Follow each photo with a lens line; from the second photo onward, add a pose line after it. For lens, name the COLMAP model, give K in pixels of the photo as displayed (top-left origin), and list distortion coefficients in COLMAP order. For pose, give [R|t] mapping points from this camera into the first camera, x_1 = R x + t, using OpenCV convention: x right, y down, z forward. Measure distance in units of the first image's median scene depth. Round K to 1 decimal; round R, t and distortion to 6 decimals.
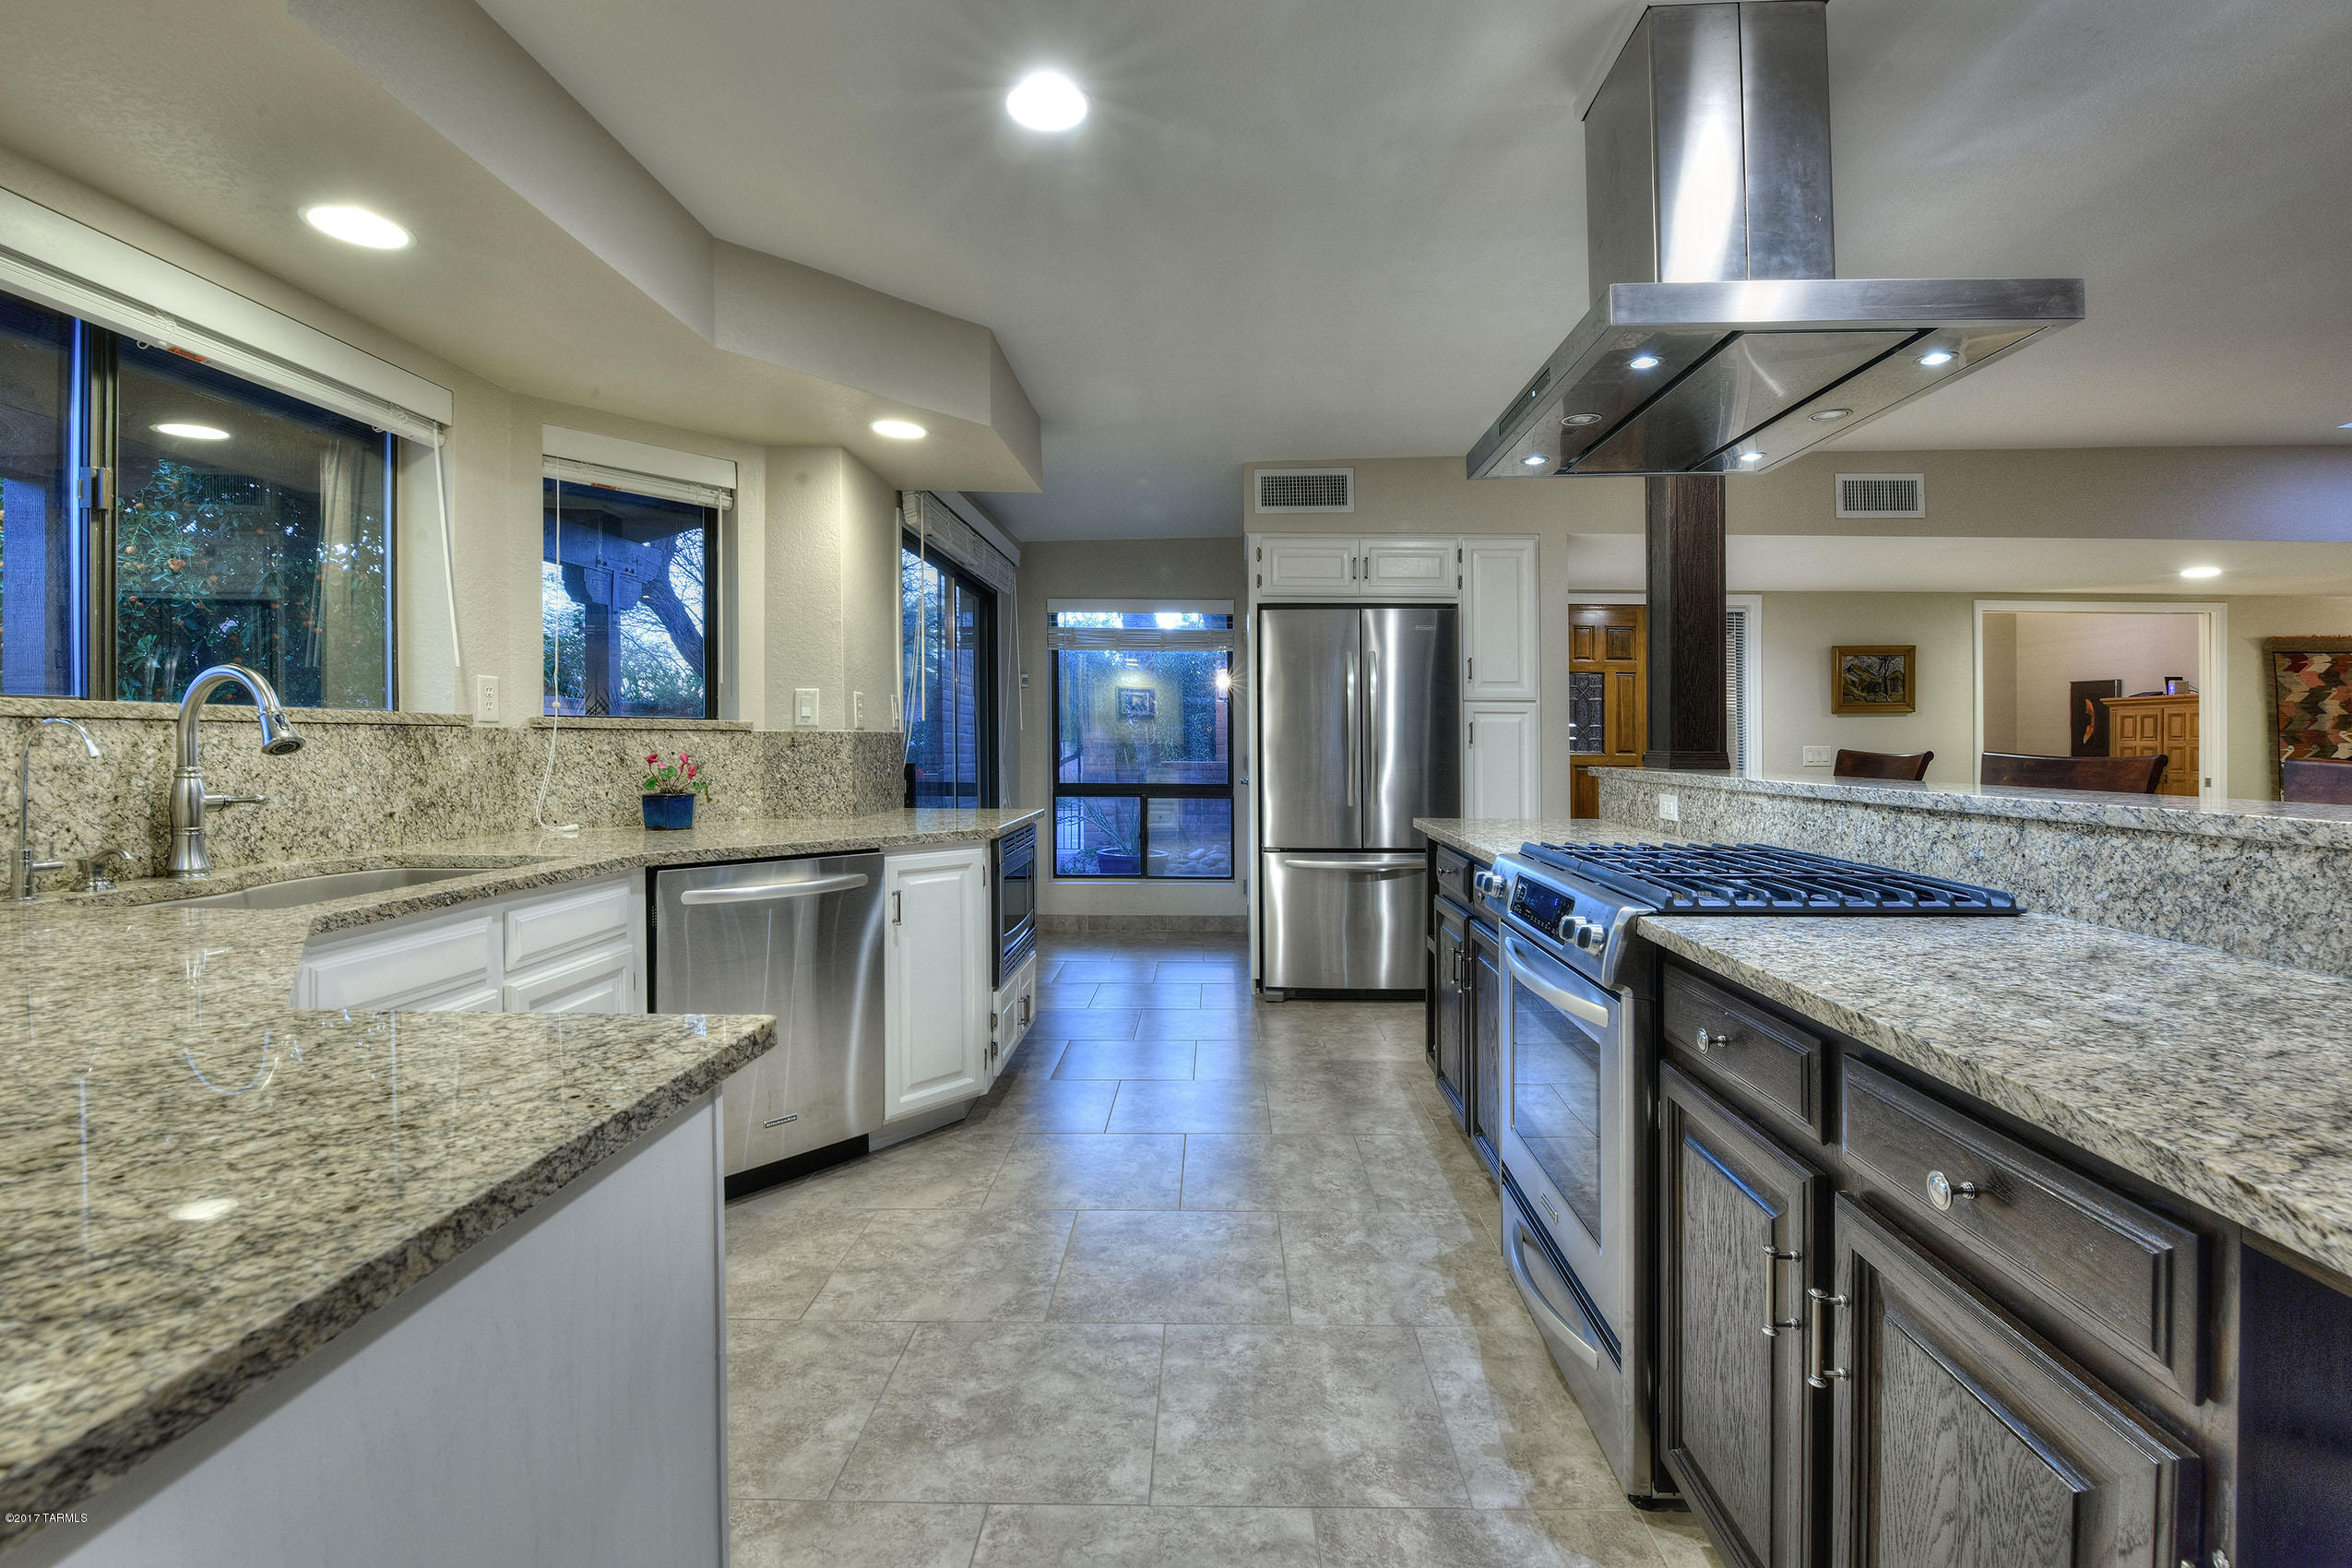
lens RADIAL K [[1061.8, 0, 1222.7], [0, 1061.8, 704.5], [0, 0, 1]] dist [-0.010261, -0.001344]
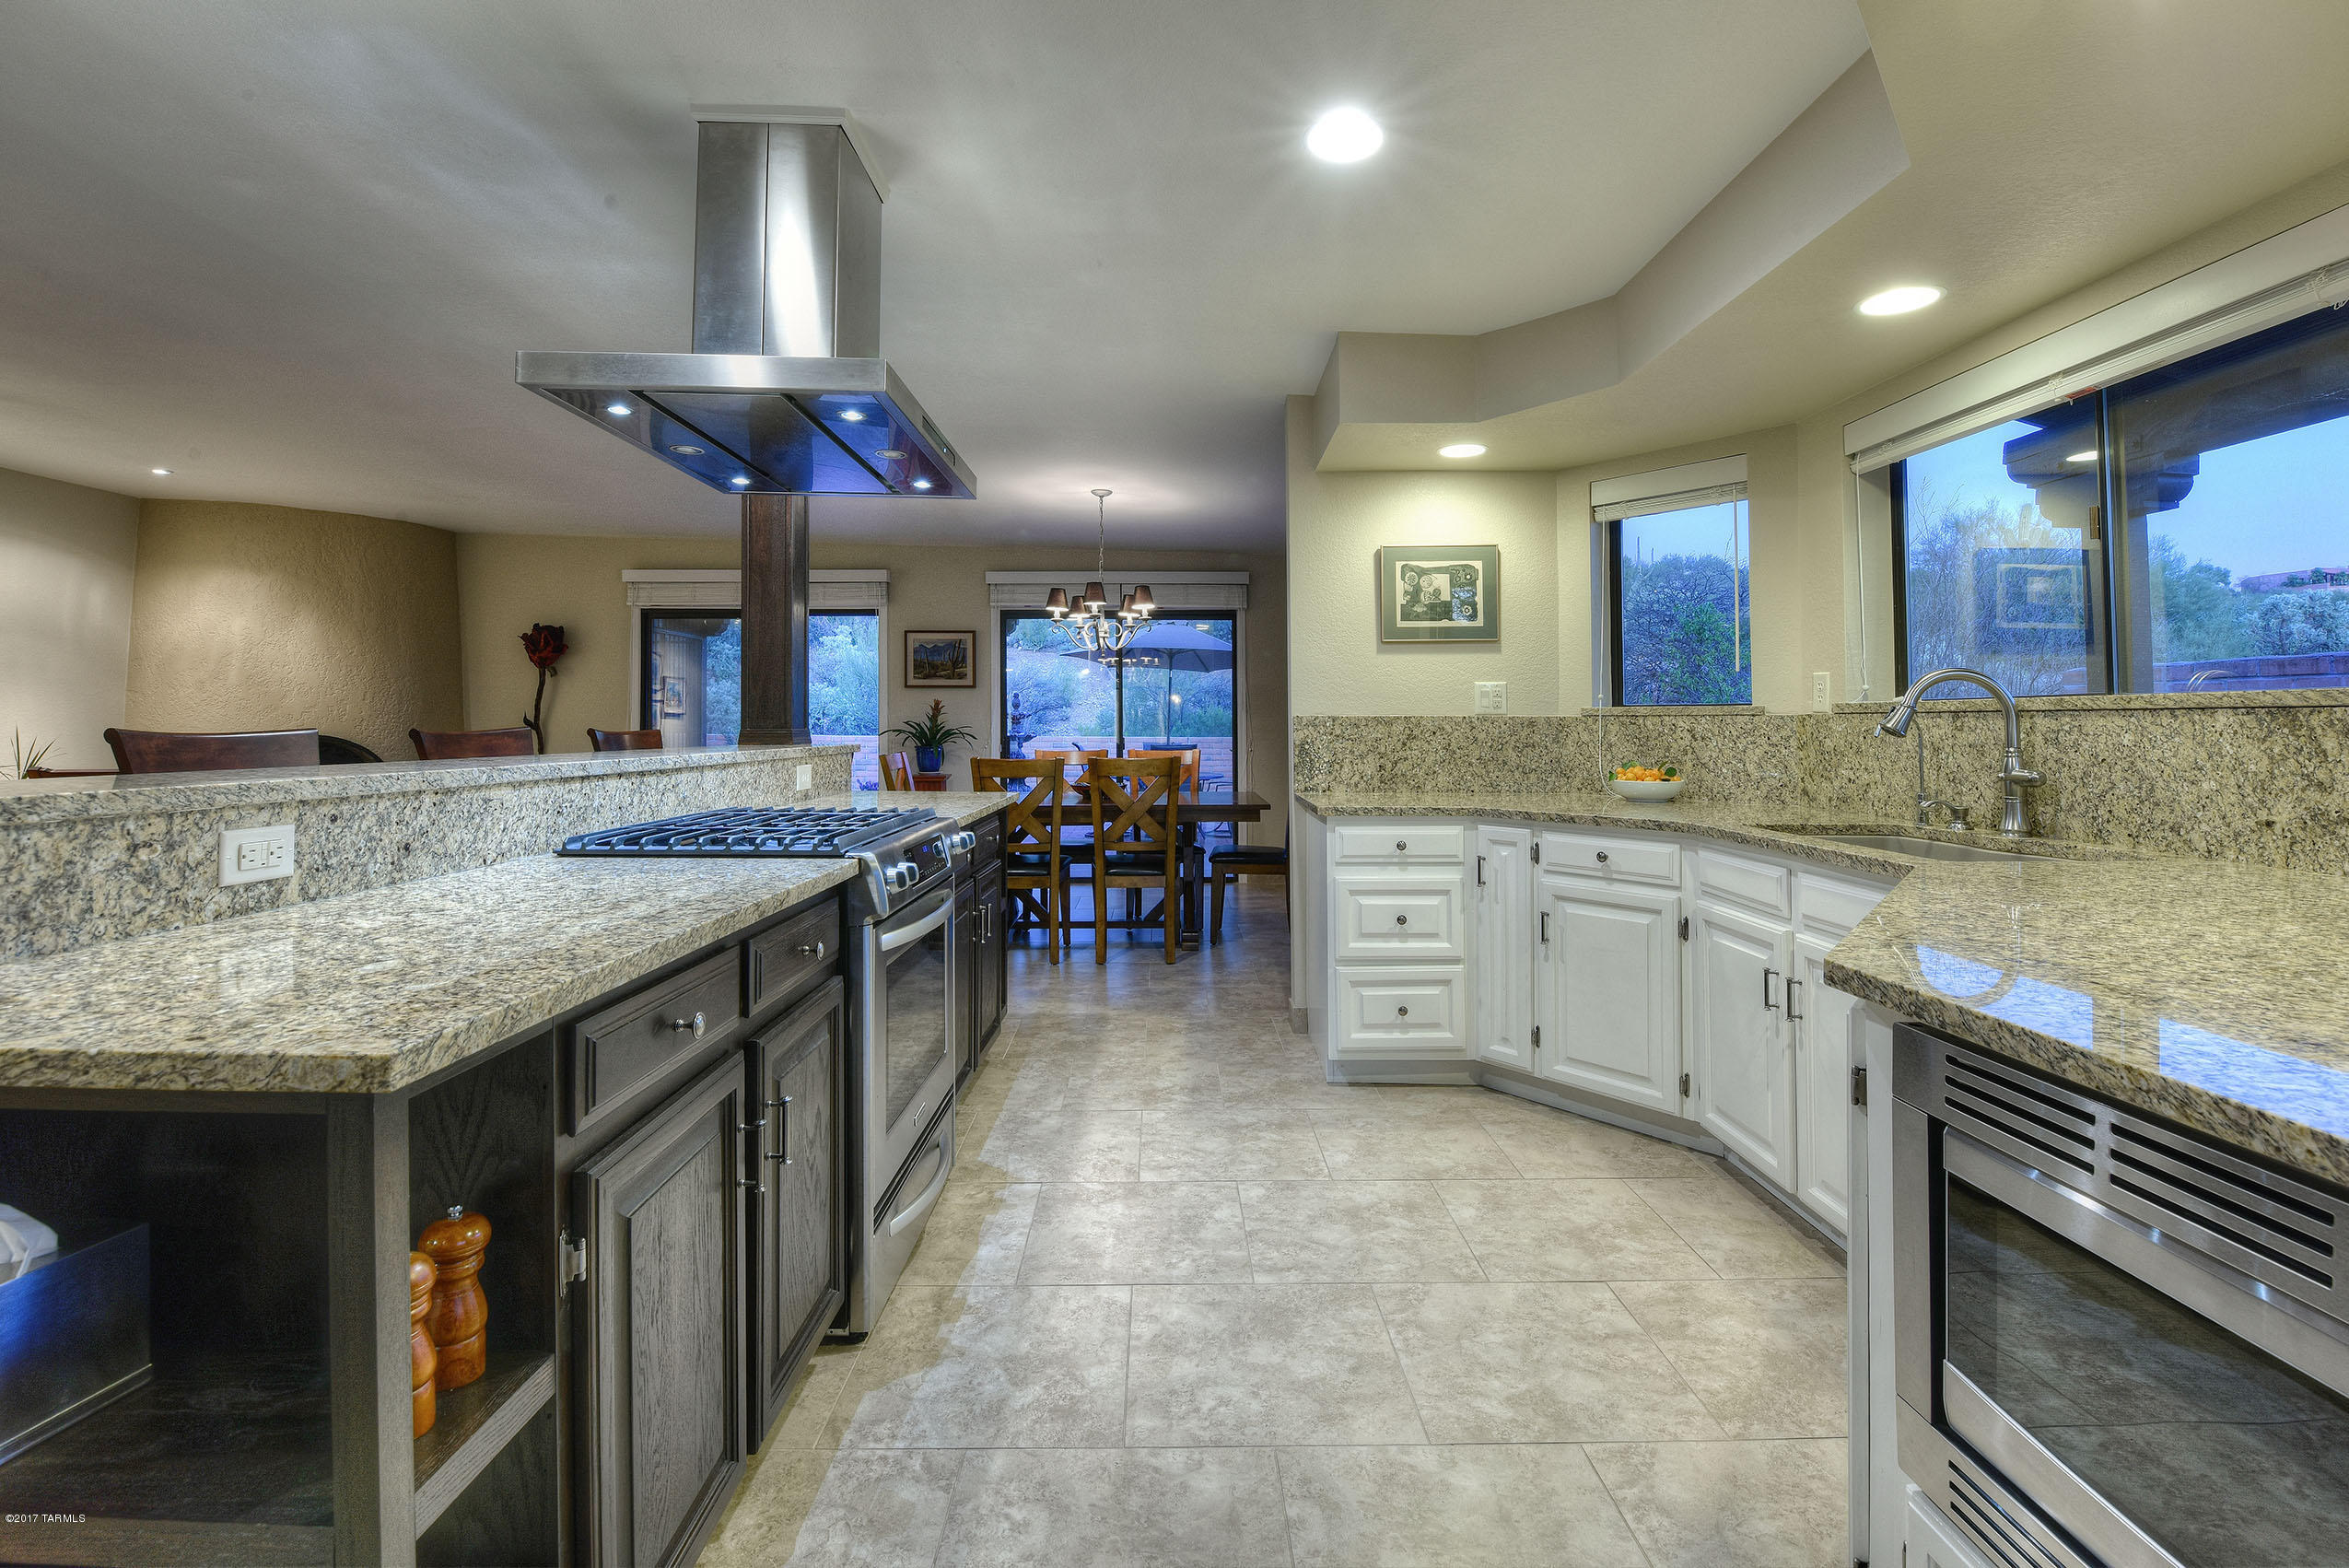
lens RADIAL K [[1036.1, 0, 1182.1], [0, 1036.1, 714.0], [0, 0, 1]] dist [0.000707, -0.011978]
pose [[-0.999904, -0.007946, -0.011368, 0.024341], [-0.007443, 0.999020, -0.043629, 0.056436], [0.011704, -0.043540, -0.998983, 1.586177]]
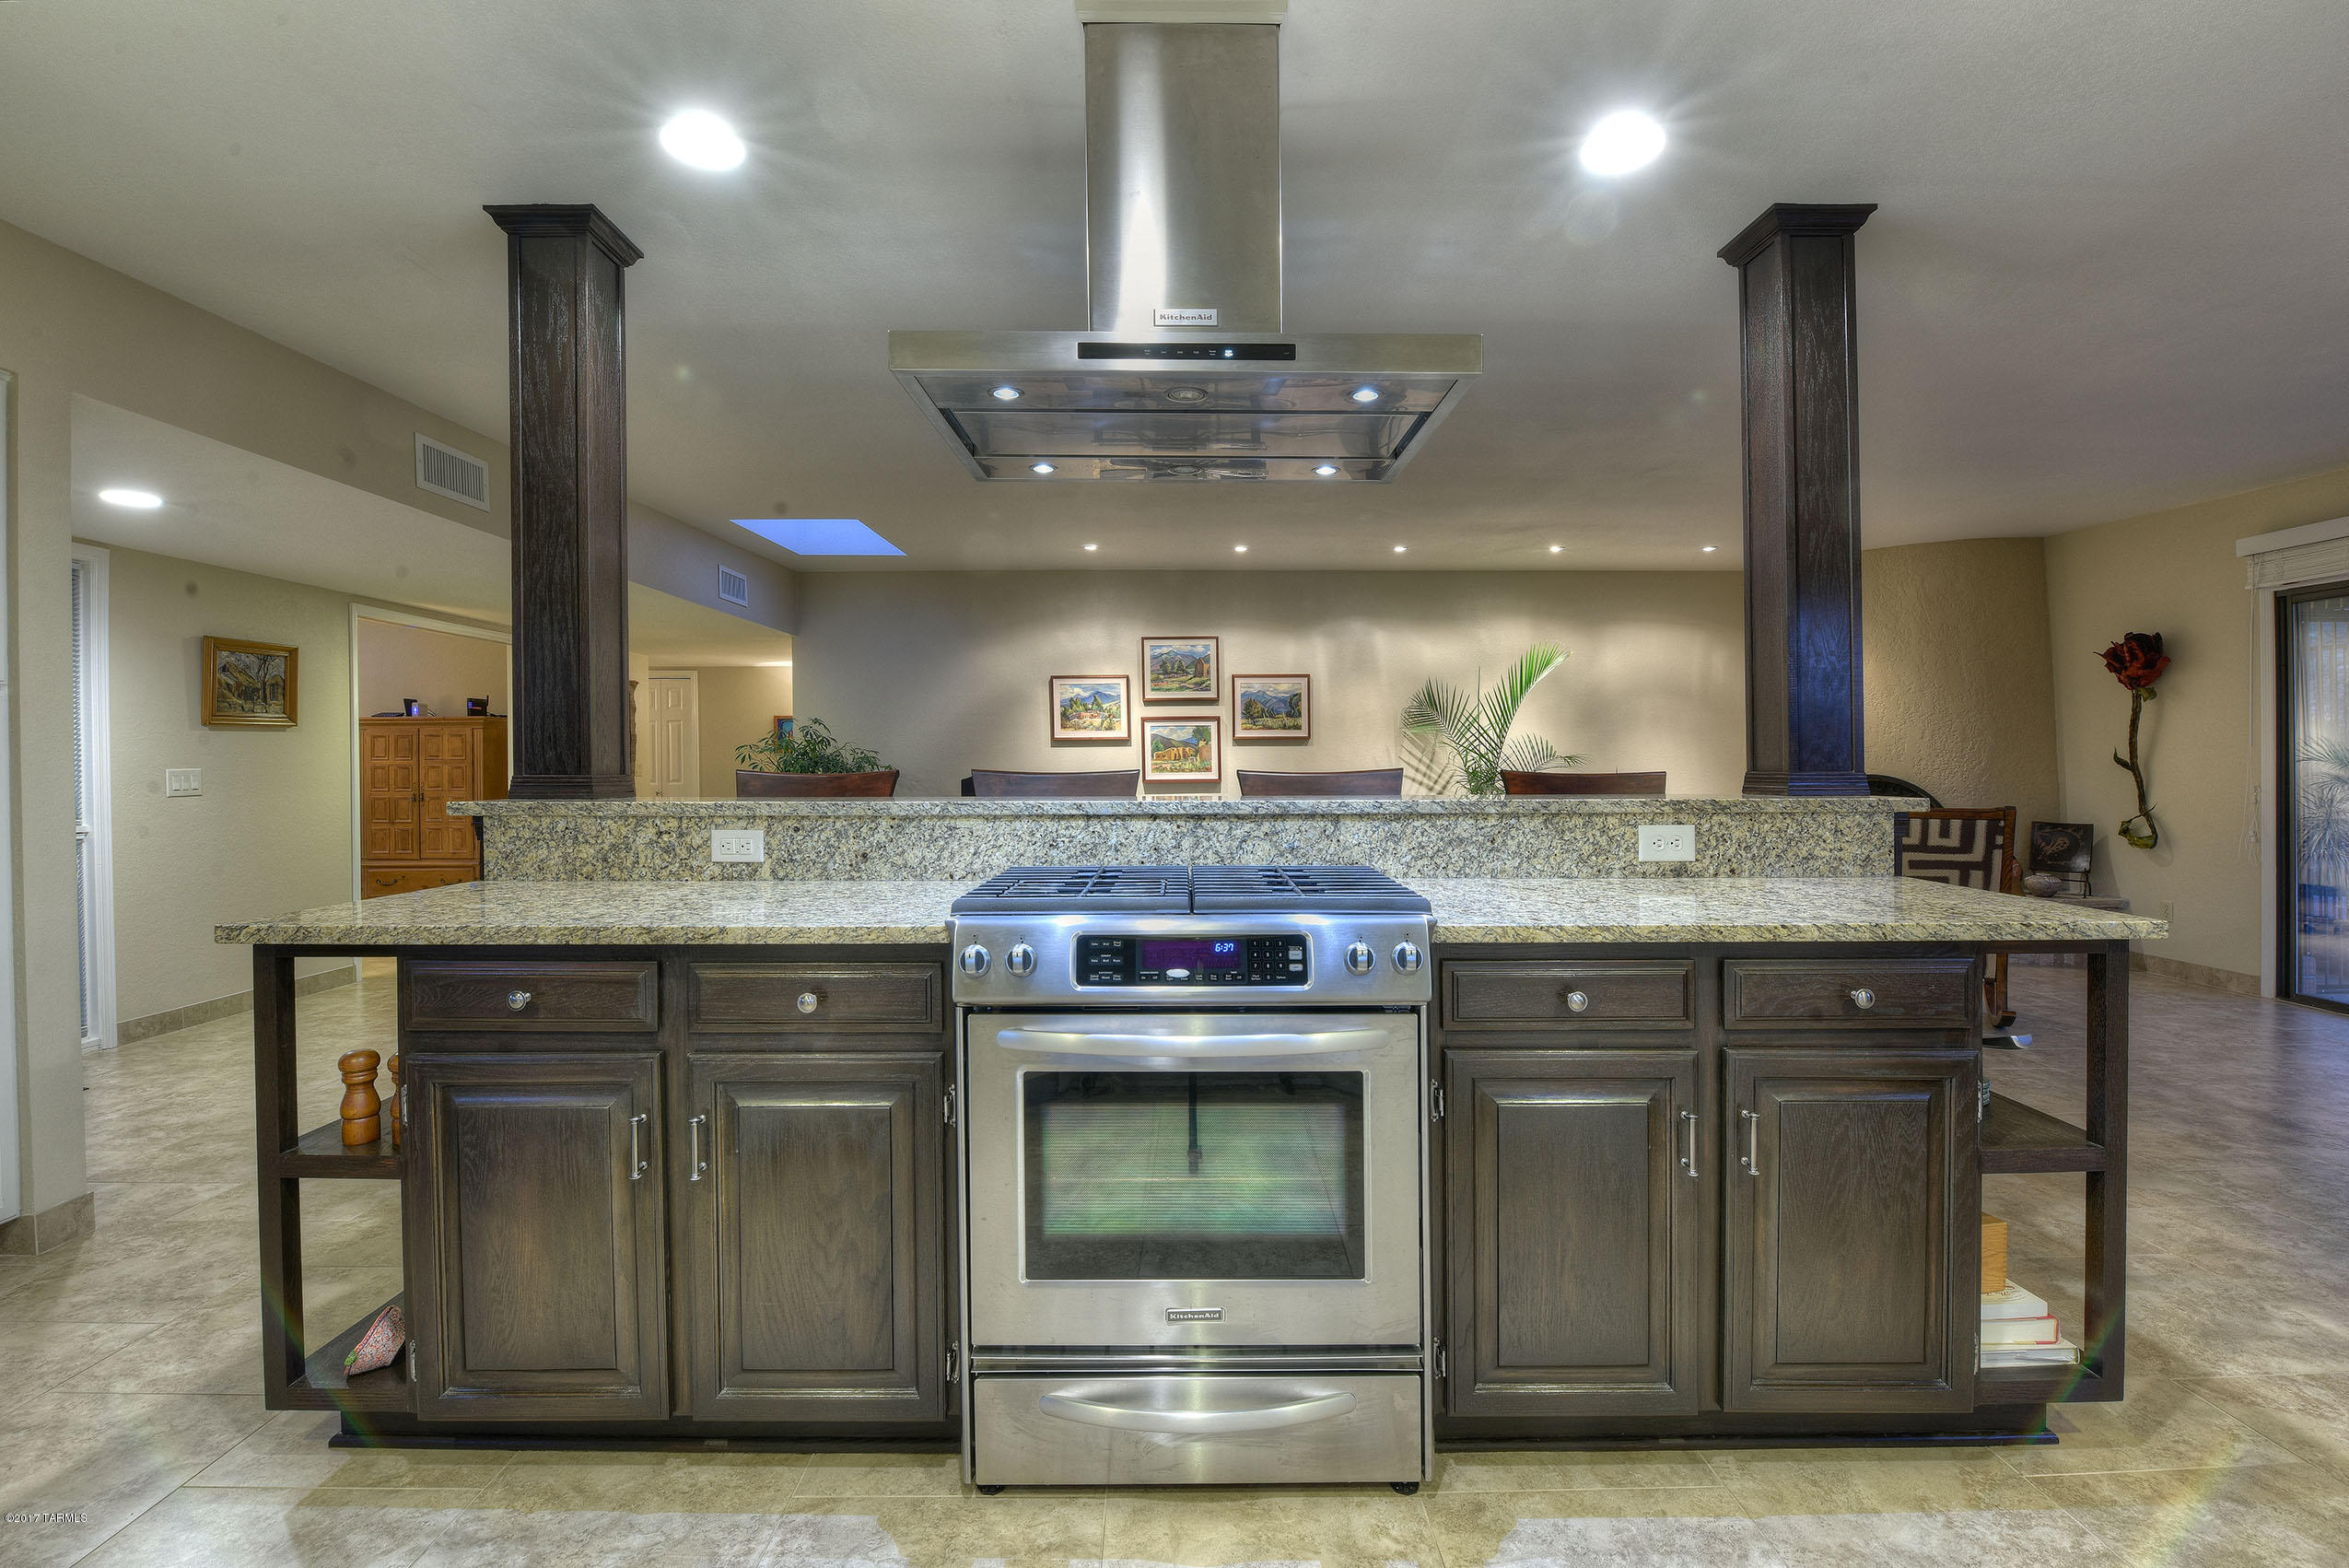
lens RADIAL K [[1030.5, 0, 1191.3], [0, 1030.5, 771.4], [0, 0, 1]] dist [-0.001501, -0.008974]
pose [[-0.020349, -0.014137, 0.999693, -0.370175], [-0.030913, 0.999431, 0.013504, 0.023380], [-0.999315, -0.030629, -0.020775, 0.745957]]
